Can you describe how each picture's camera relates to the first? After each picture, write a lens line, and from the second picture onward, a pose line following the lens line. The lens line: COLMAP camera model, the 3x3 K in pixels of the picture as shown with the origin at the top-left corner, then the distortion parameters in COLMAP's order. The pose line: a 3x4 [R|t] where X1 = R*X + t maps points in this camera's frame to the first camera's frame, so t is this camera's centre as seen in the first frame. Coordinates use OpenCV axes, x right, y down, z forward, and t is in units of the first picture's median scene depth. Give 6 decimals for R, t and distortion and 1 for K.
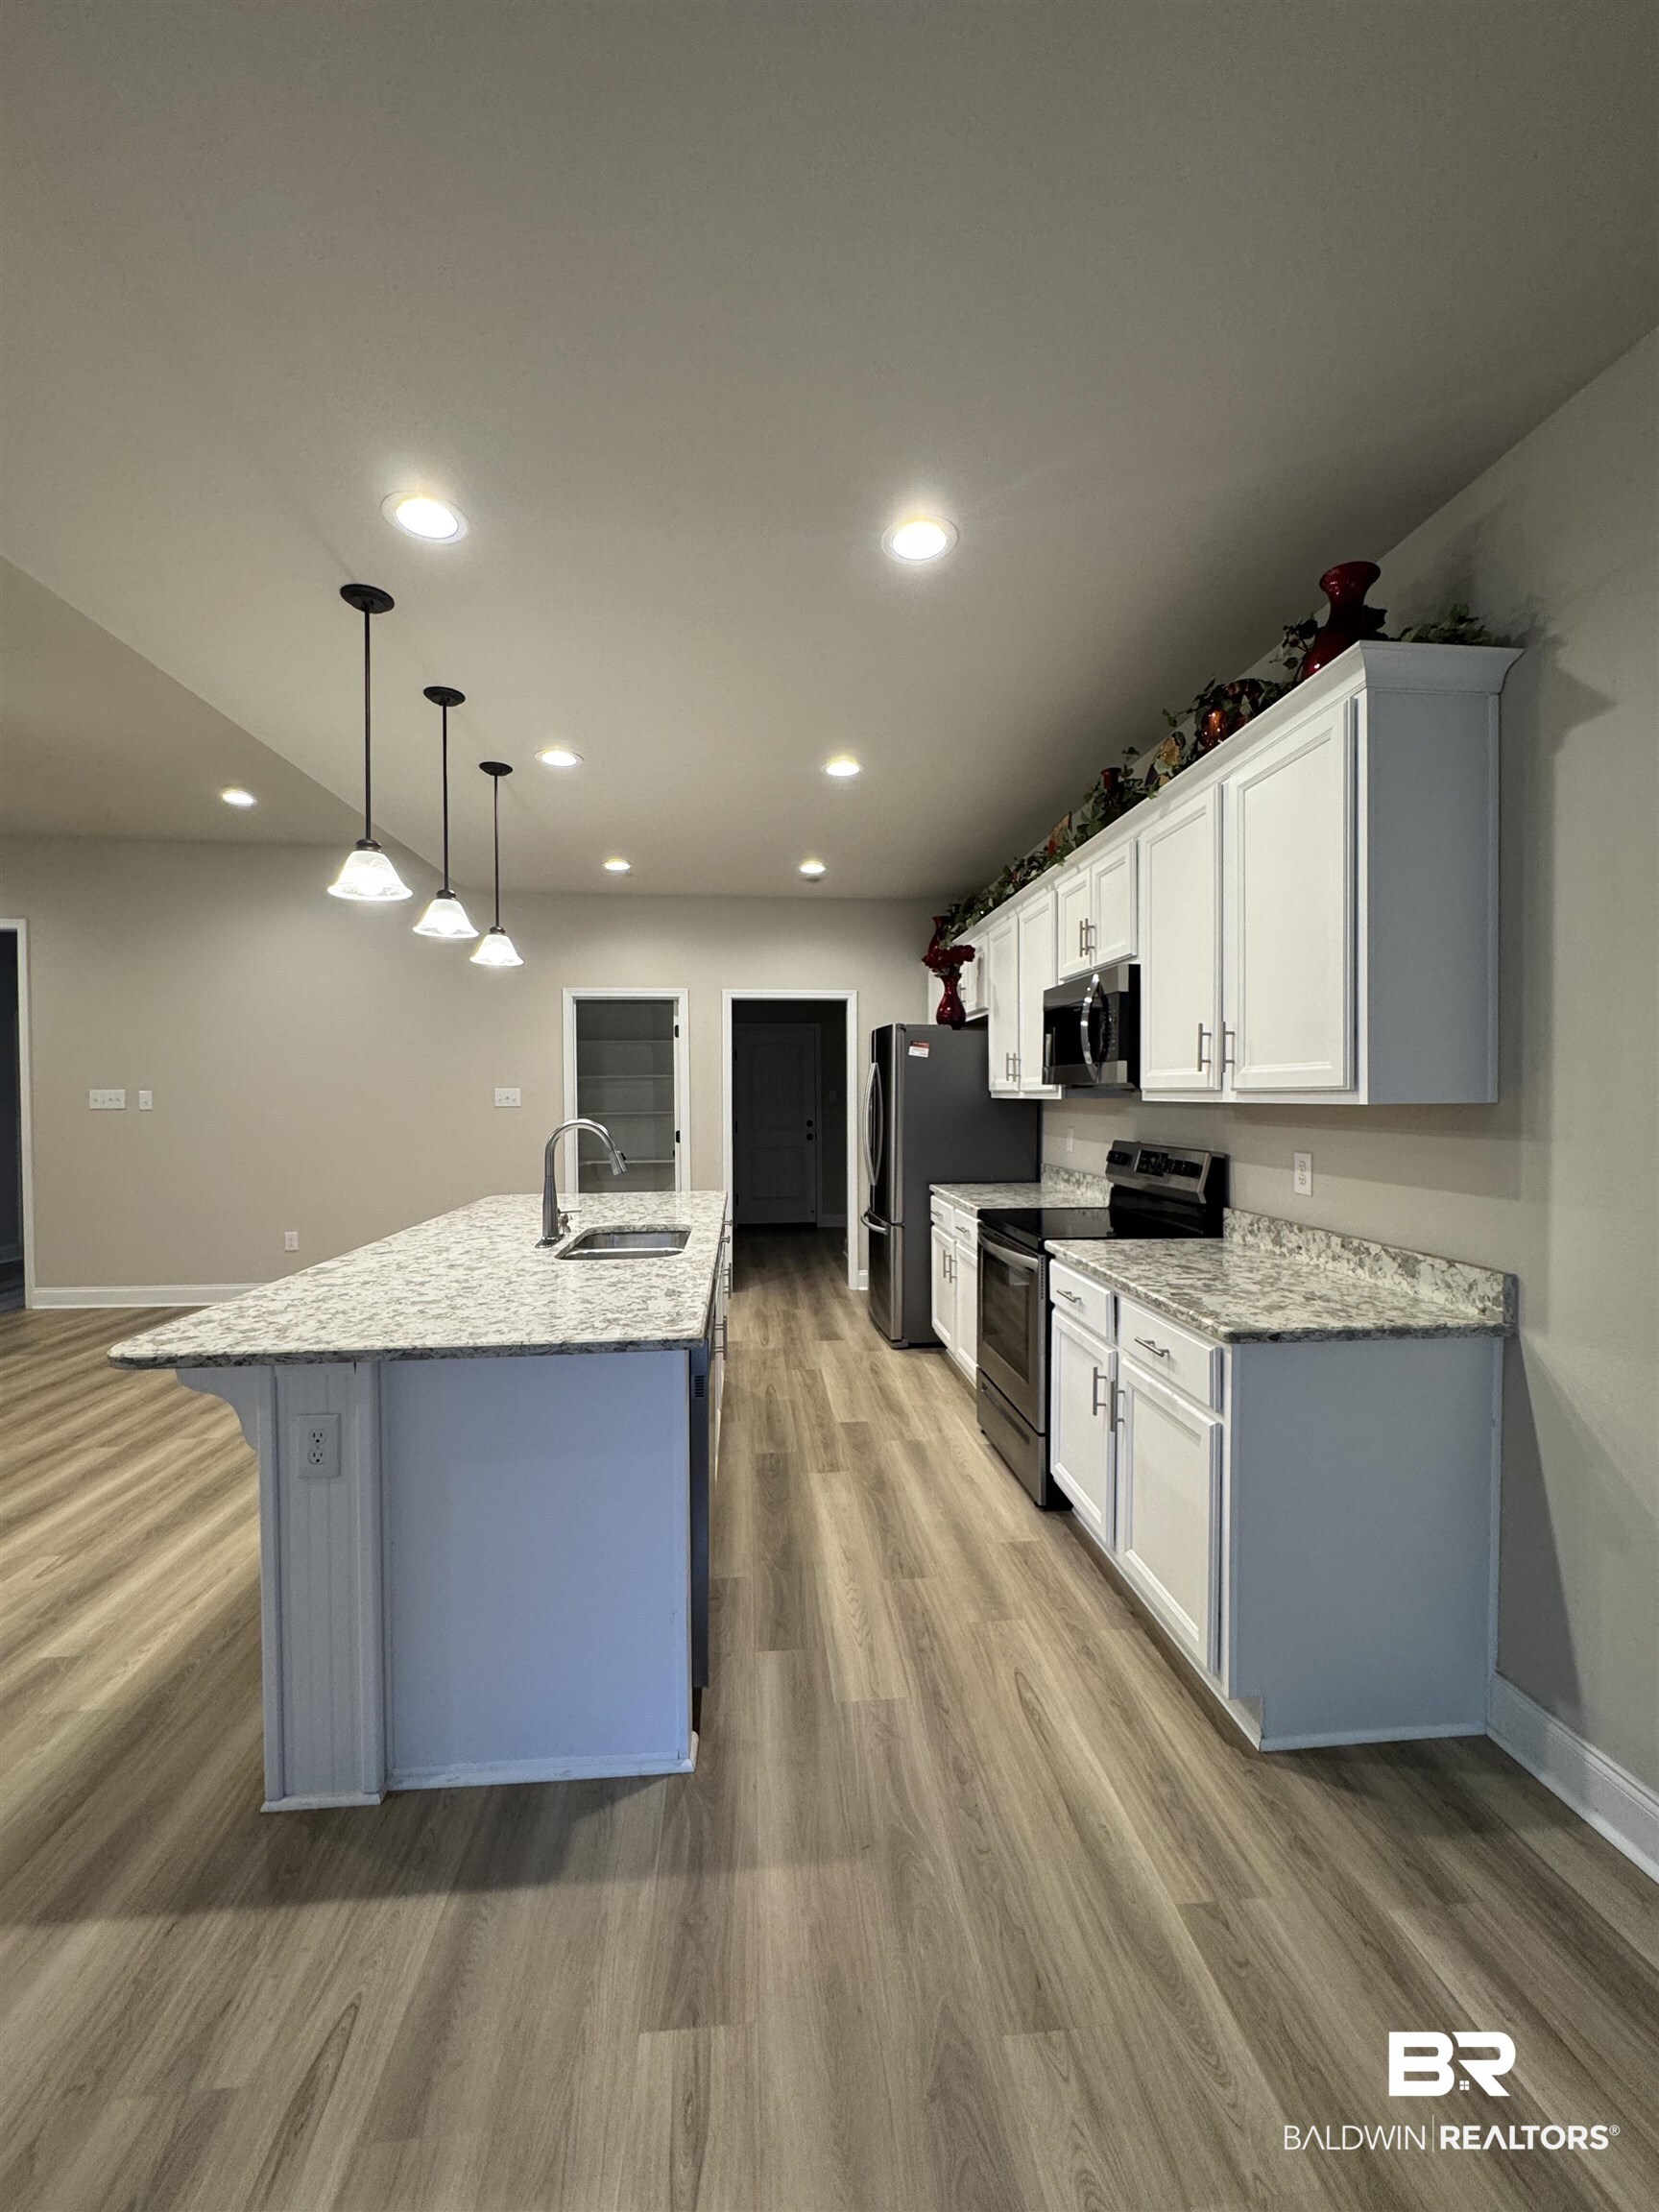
lens RADIAL K [[882.2, 0, 826.4], [0, 882.2, 1107.2], [0, 0, 1]] dist [-0.003971, 0.000697]
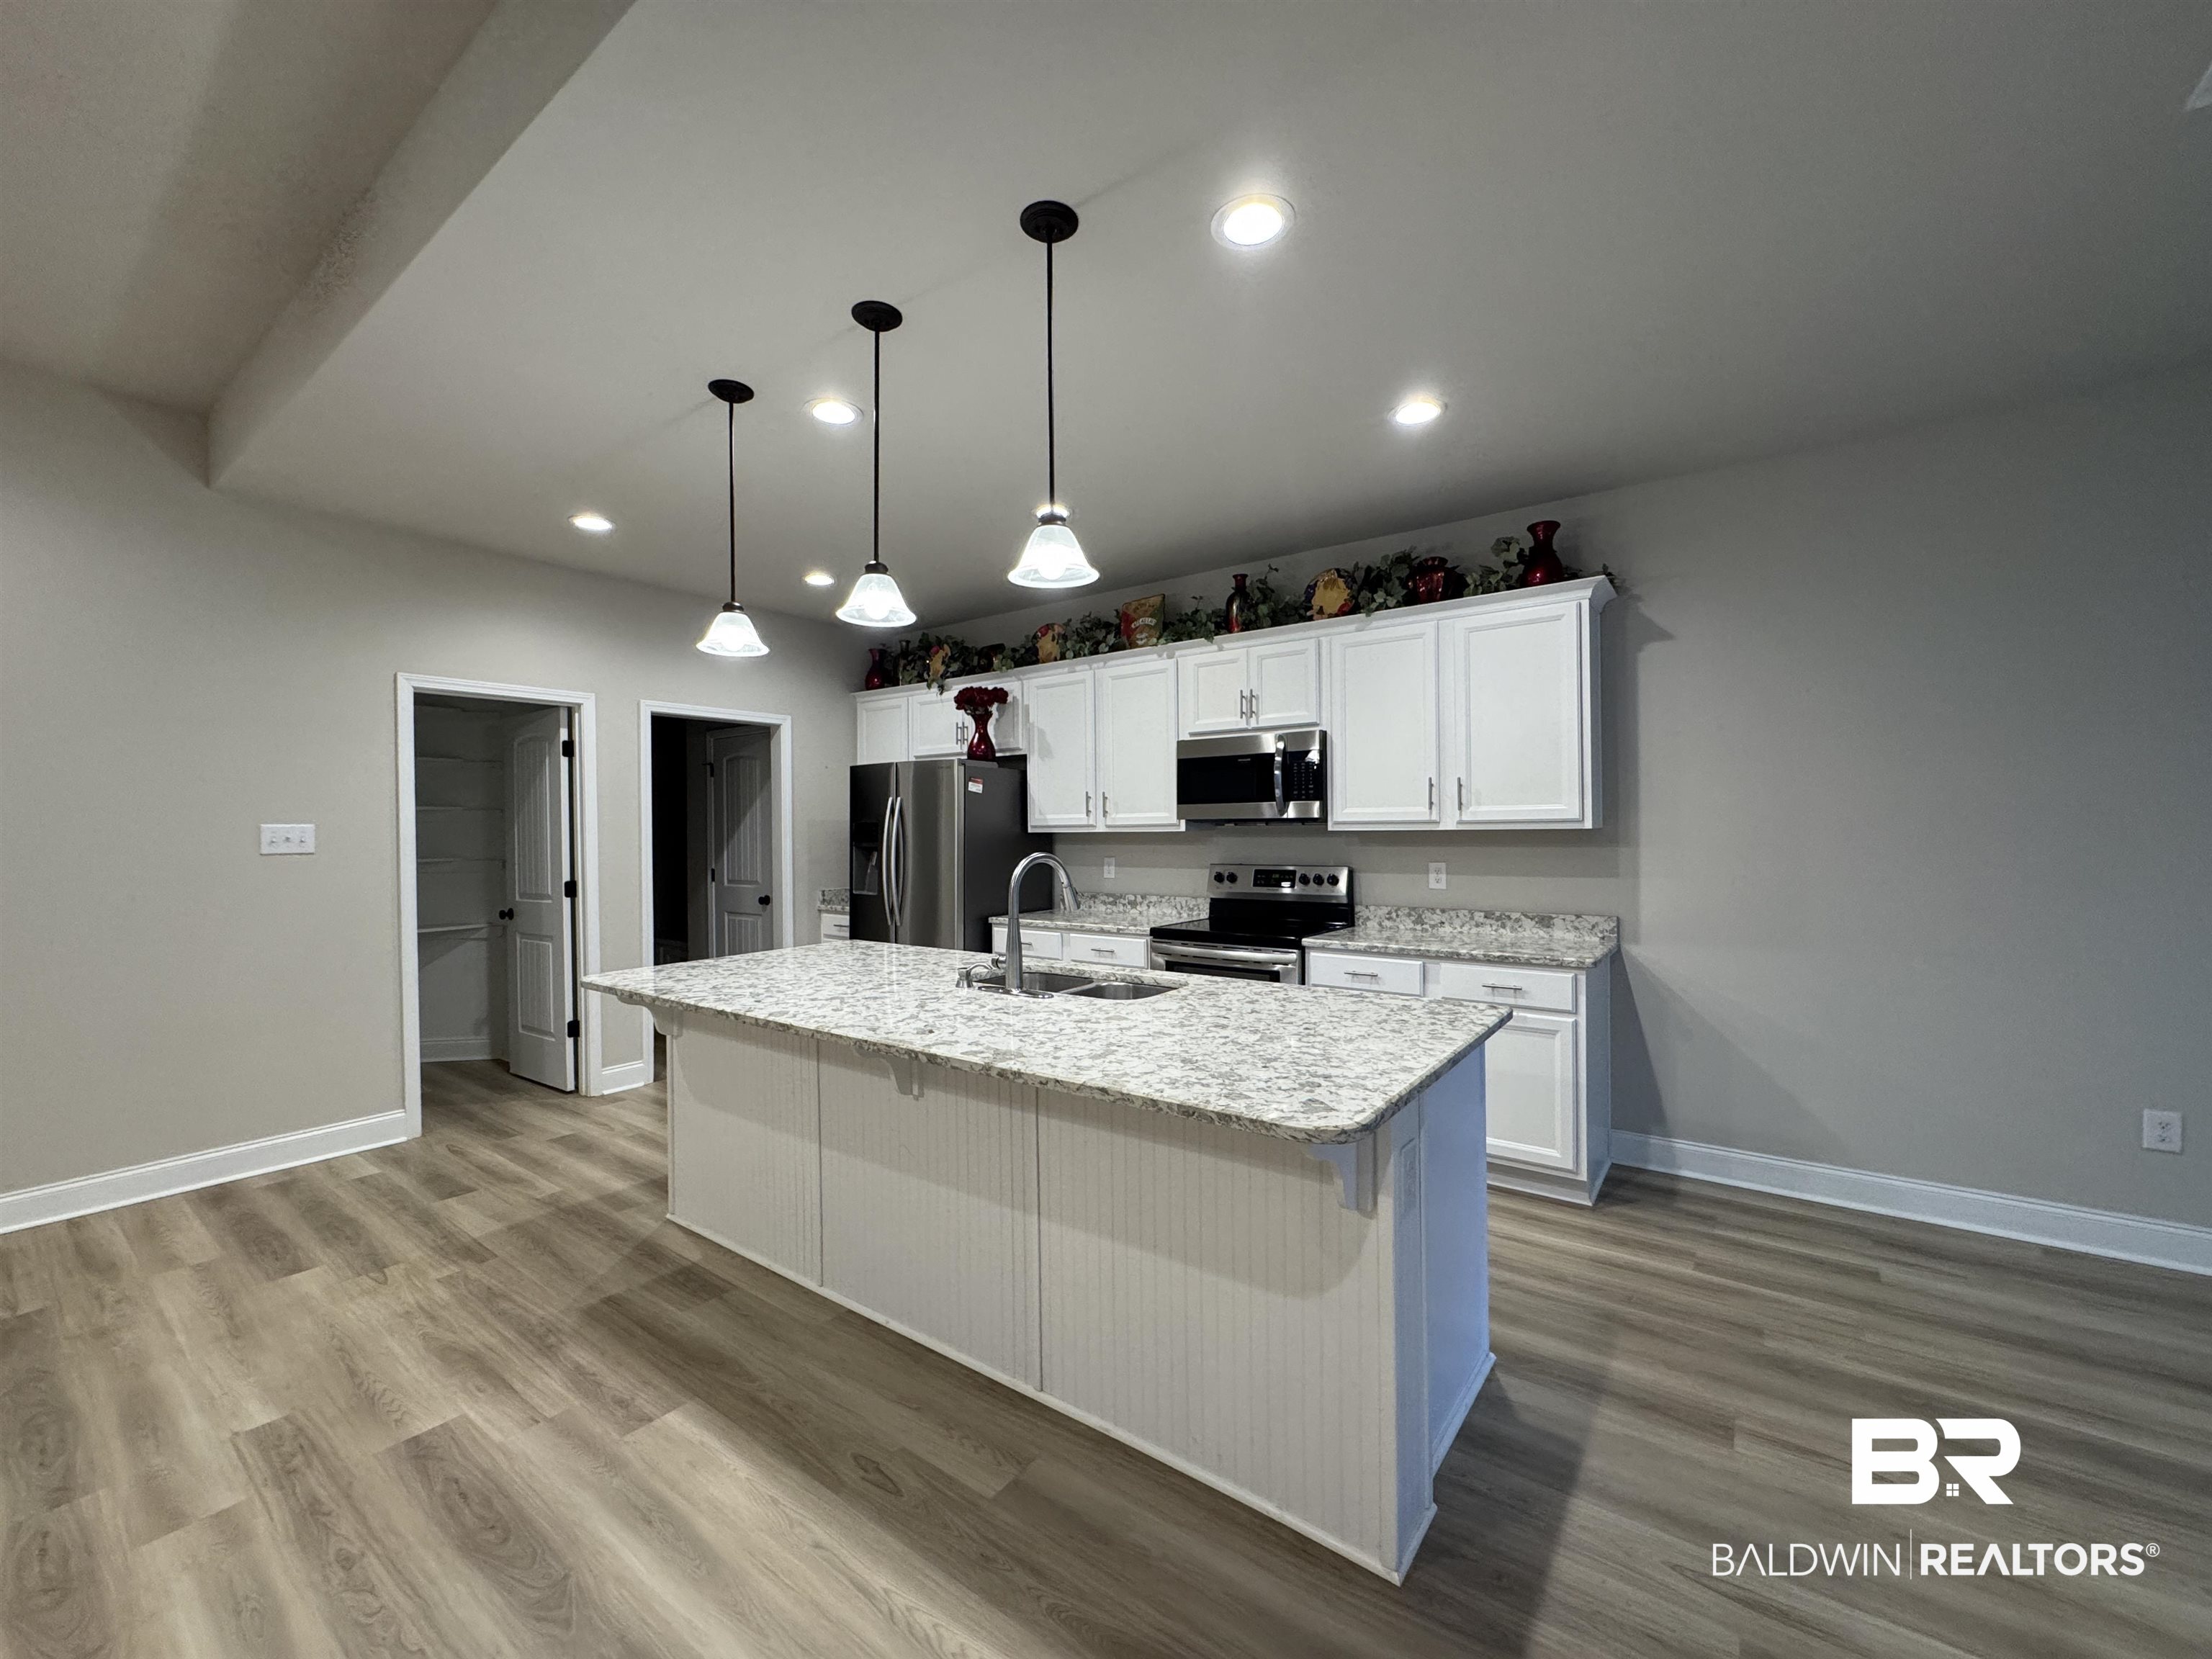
lens RADIAL K [[882.2, 0, 1102.7], [0, 882.2, 831.7], [0, 0, 1]] dist [-0.003971, 0.000697]
pose [[0.671143, -0.004417, 0.741314, -0.903616], [0.018509, 0.999770, -0.010800, 0.002555], [-0.741096, 0.020969, 0.671071, 0.344675]]
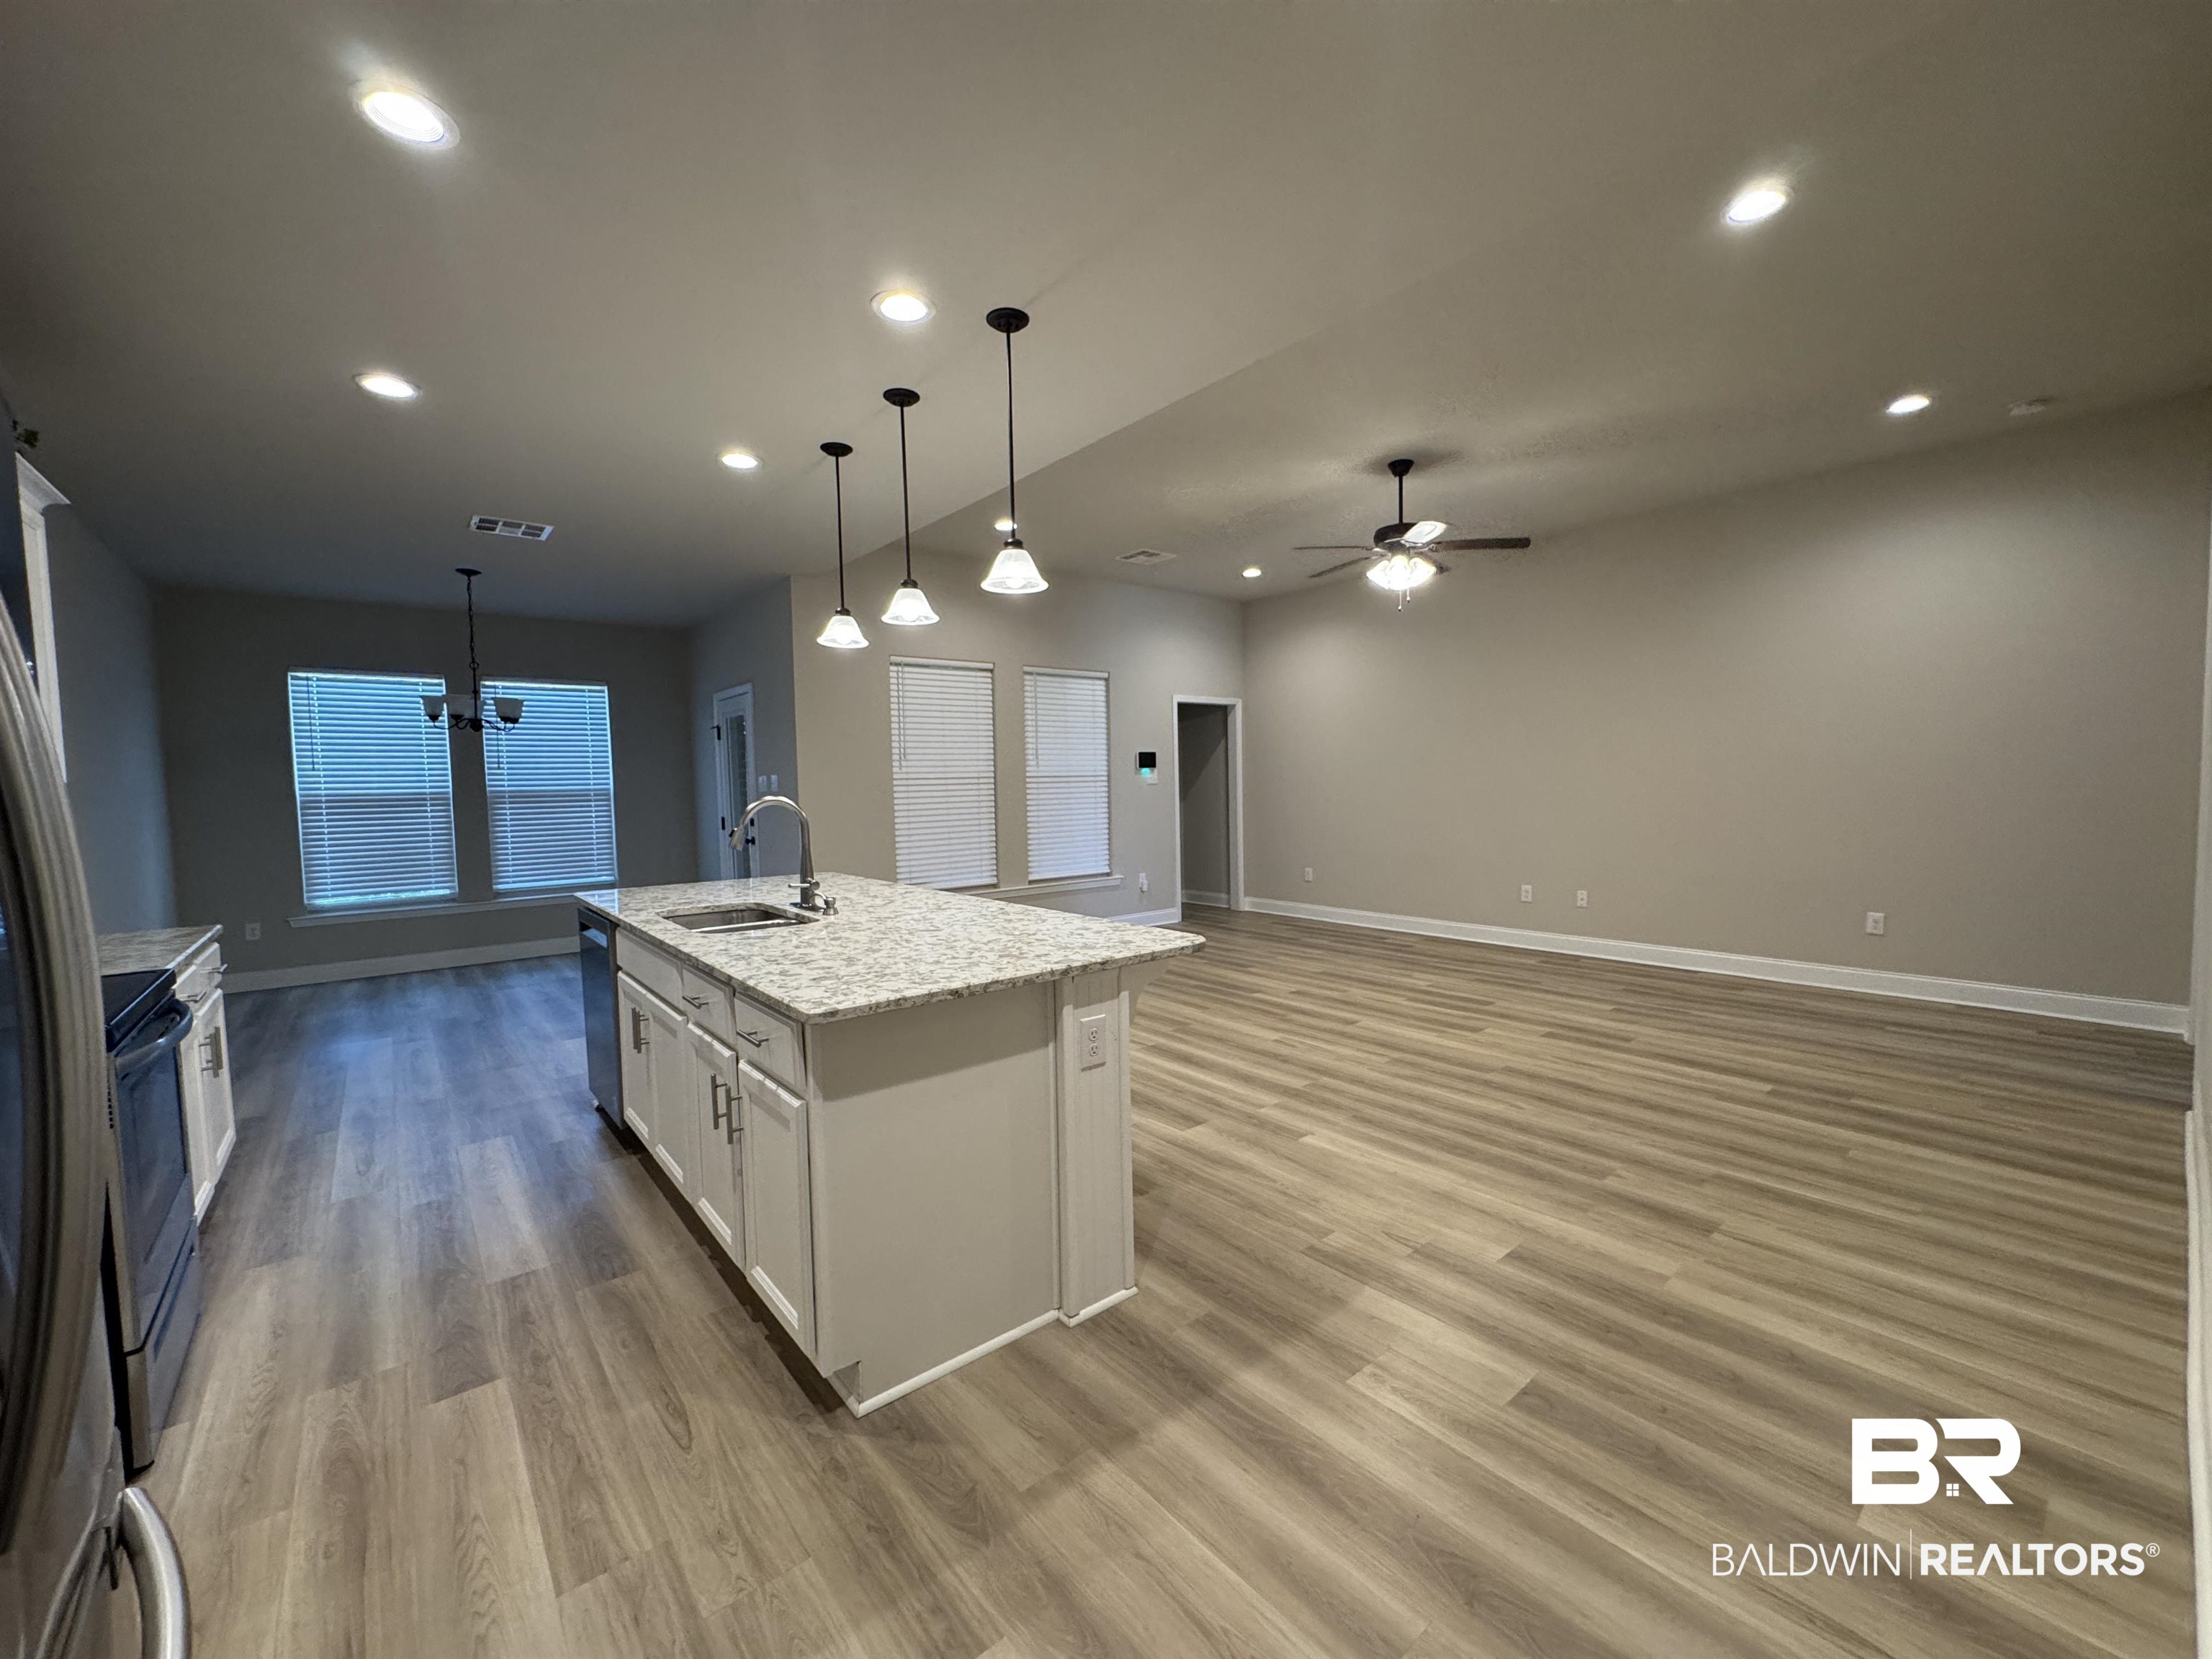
lens RADIAL K [[882.2, 0, 1110.1], [0, 882.2, 830.6], [0, 0, 1]] dist [-0.003971, 0.000697]
pose [[-0.823828, 0.053304, -0.564328, -0.010200], [0.014290, 0.997205, 0.073332, -0.018279], [0.566660, 0.052349, -0.822287, 2.105217]]
